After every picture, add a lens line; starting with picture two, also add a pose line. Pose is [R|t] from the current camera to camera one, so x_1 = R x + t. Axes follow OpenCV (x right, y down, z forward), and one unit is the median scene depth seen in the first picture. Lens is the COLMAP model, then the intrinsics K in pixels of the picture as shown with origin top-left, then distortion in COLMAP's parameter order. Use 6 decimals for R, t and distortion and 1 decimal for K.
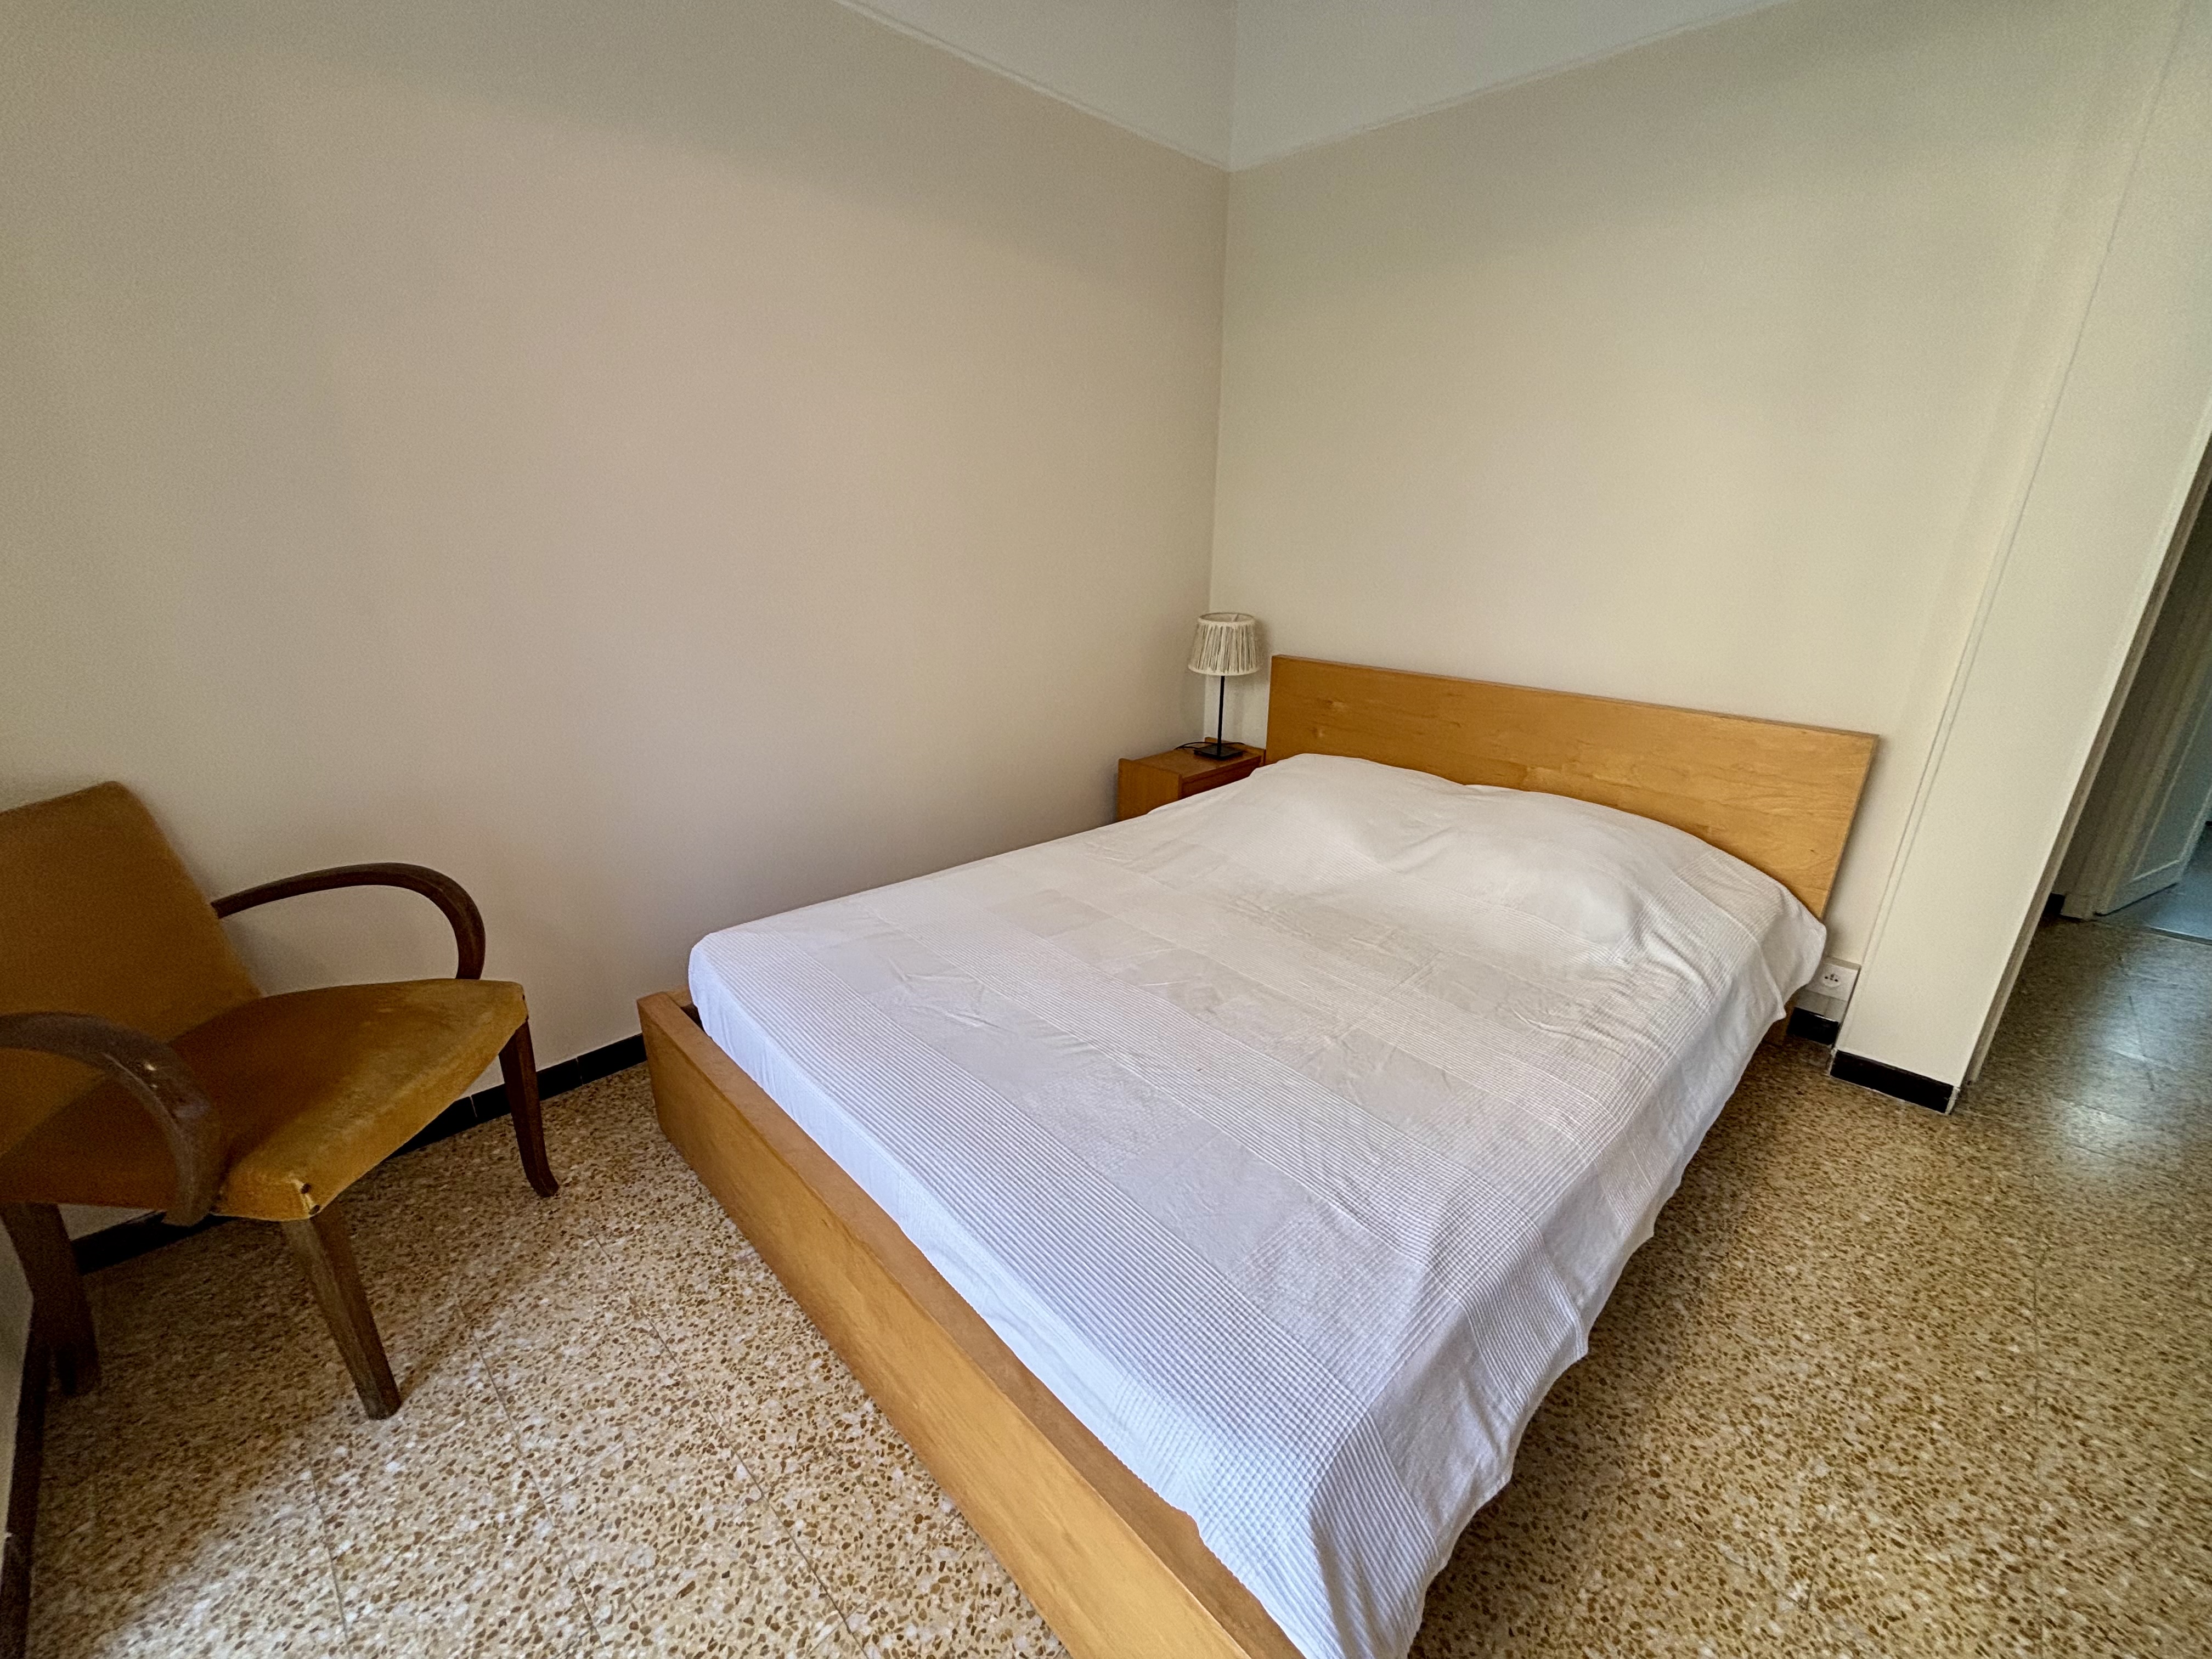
lens RADIAL K [[886.1, 0, 1098.5], [0, 886.1, 821.1], [0, 0, 1]] dist [-0.002959, -0.000676]
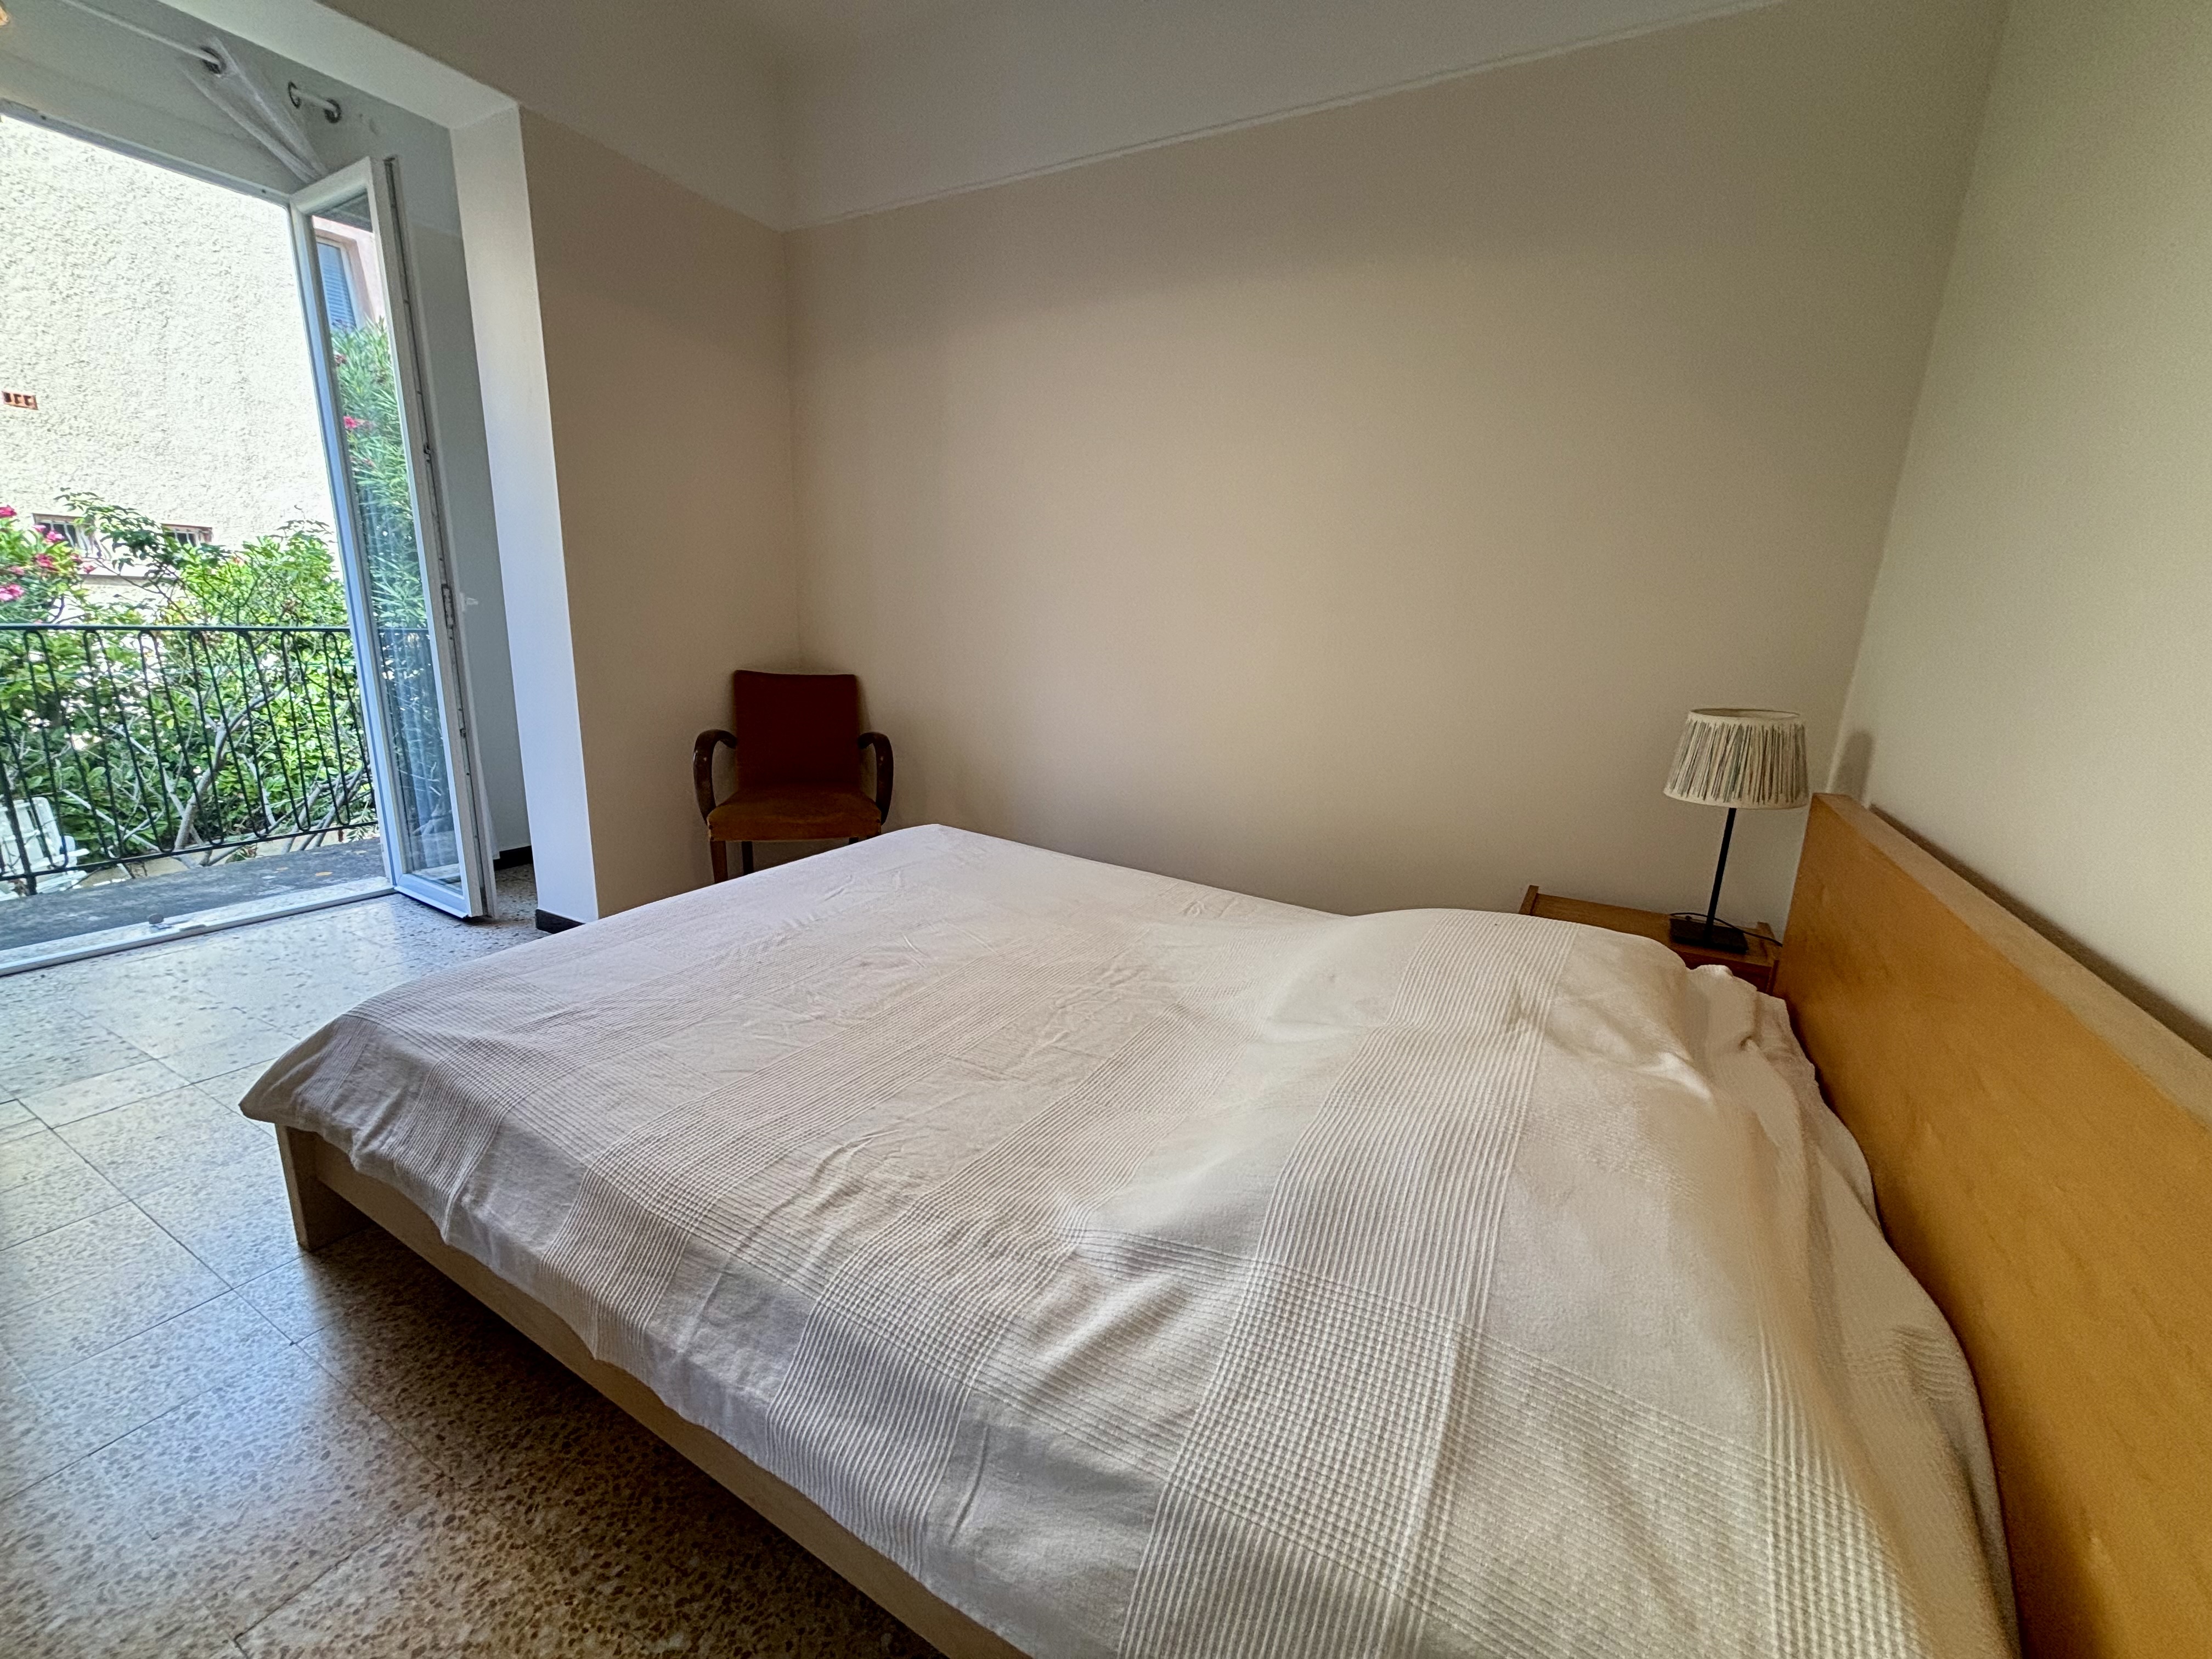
lens RADIAL K [[886.1, 0, 1093.9], [0, 886.1, 831.5], [0, 0, 1]] dist [-0.002959, -0.000676]
pose [[0.273442, 0.227021, -0.934714, 1.375498], [-0.349099, 0.928914, 0.123487, -0.185235], [0.896303, 0.292541, 0.333257, 1.030721]]
